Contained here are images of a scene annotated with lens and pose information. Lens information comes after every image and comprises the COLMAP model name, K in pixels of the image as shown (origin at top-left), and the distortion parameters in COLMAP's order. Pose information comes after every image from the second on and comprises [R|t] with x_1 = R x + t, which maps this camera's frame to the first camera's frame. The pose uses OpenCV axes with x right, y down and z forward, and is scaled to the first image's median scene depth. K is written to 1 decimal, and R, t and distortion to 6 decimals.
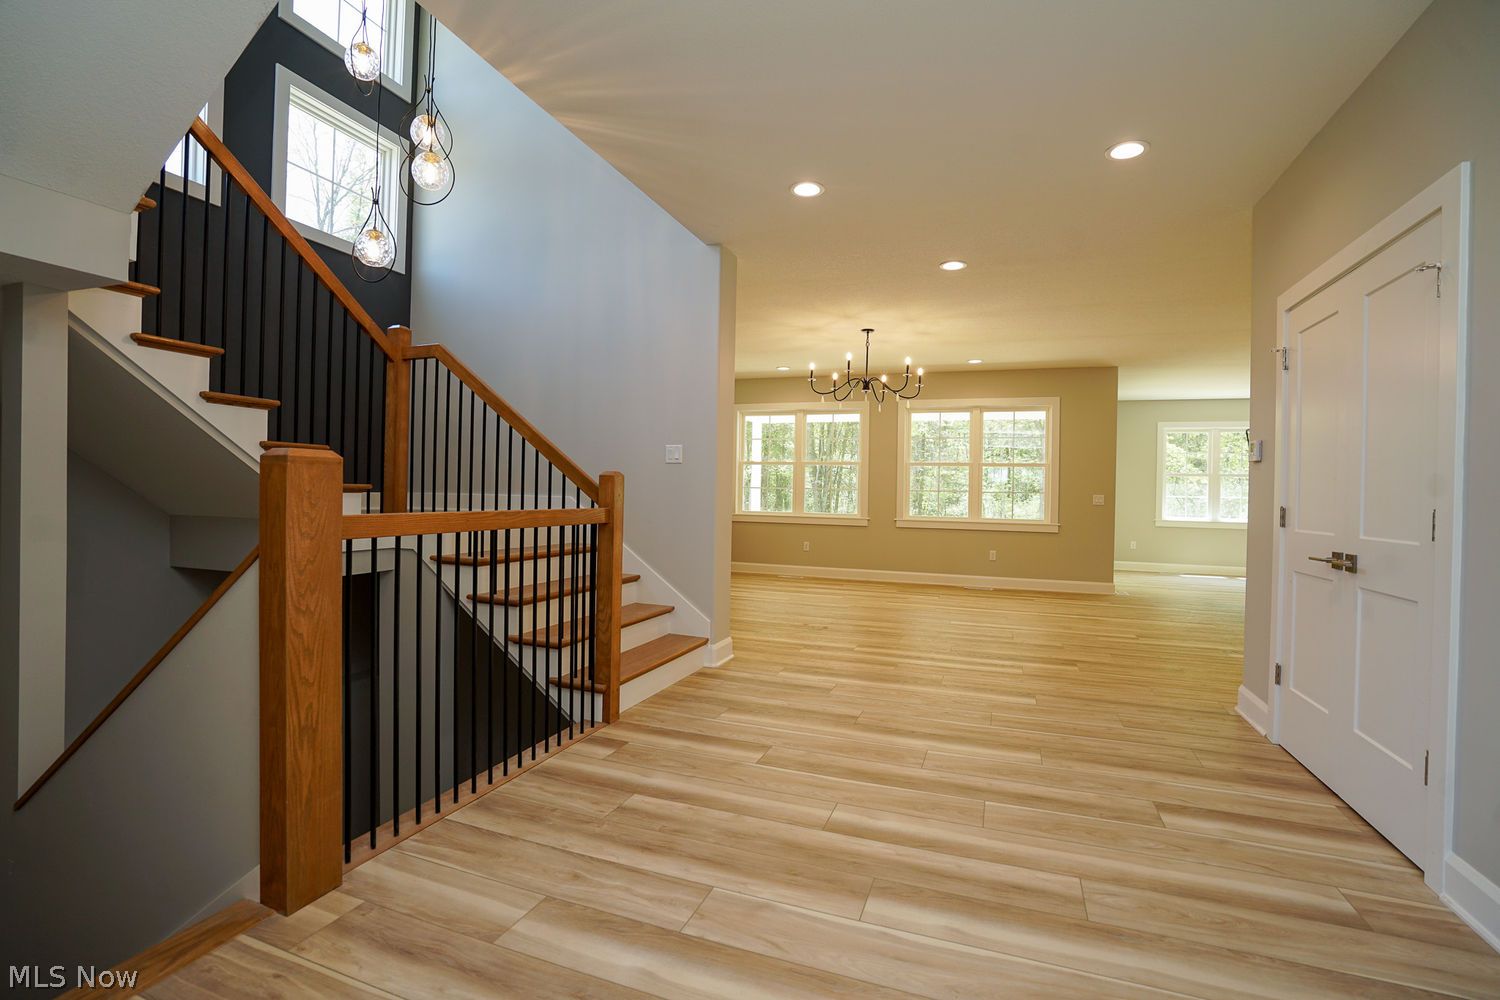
lens RADIAL K [[690.0, 0, 746.6], [0, 690.0, 489.8], [0, 0, 1]] dist [-0.049061, 0.011399]
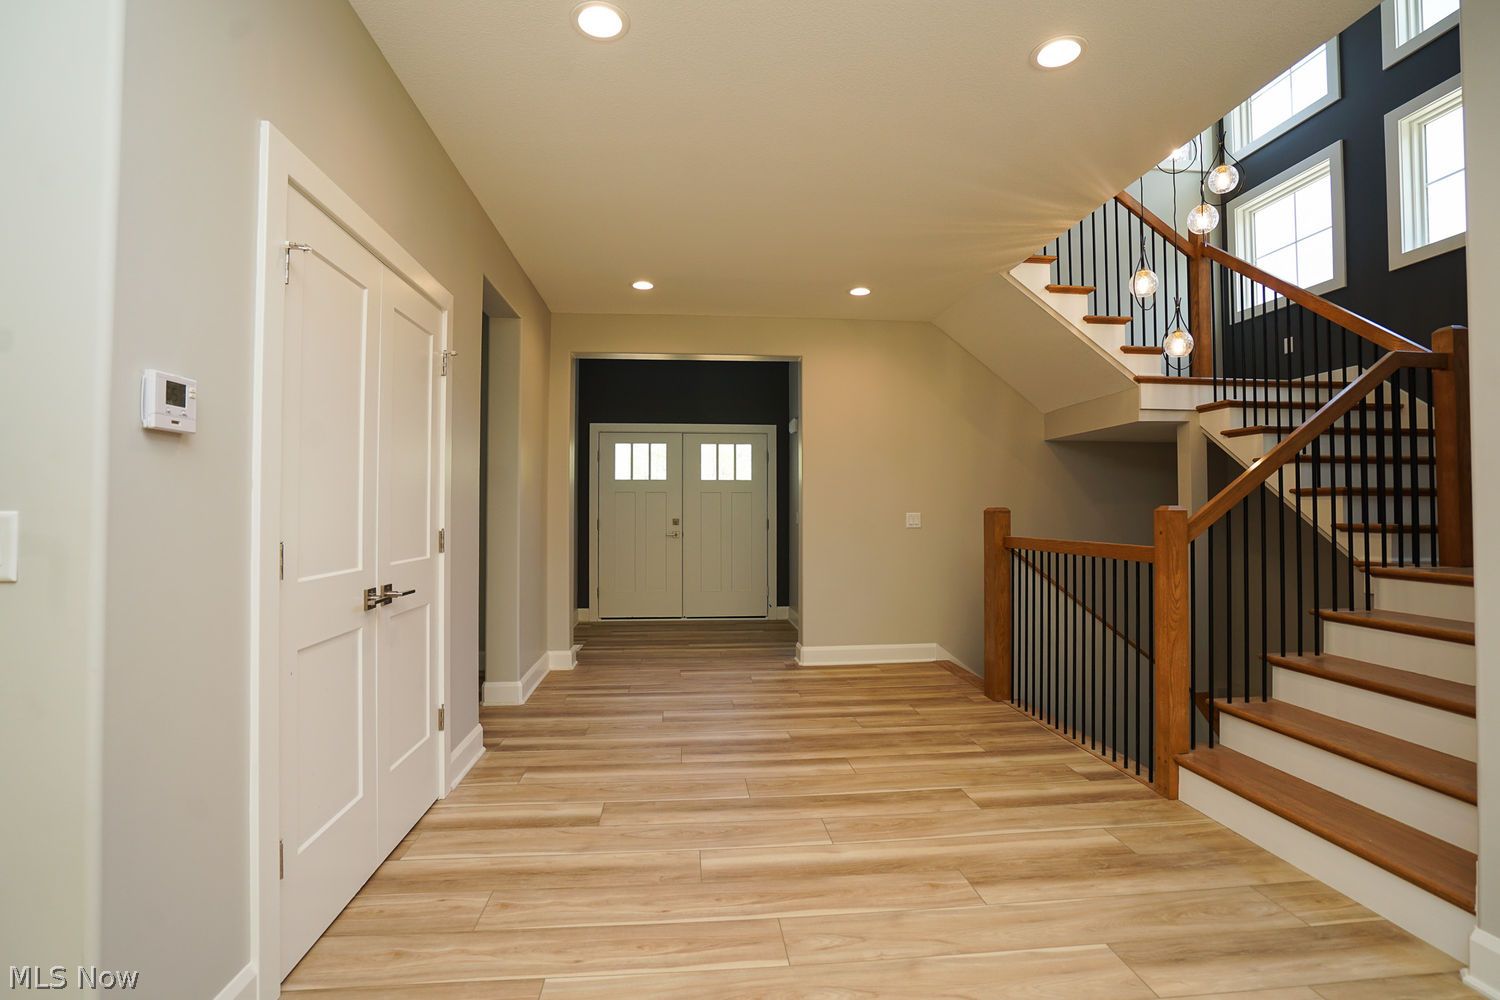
lens RADIAL K [[690.0, 0, 748.4], [0, 690.0, 505.9], [0, 0, 1]] dist [-0.049061, 0.011399]
pose [[-0.898342, -0.024366, -0.438621, 0.862346], [-0.015062, 0.999582, -0.024680, 0.004023], [0.439039, -0.015564, -0.898333, 2.026468]]
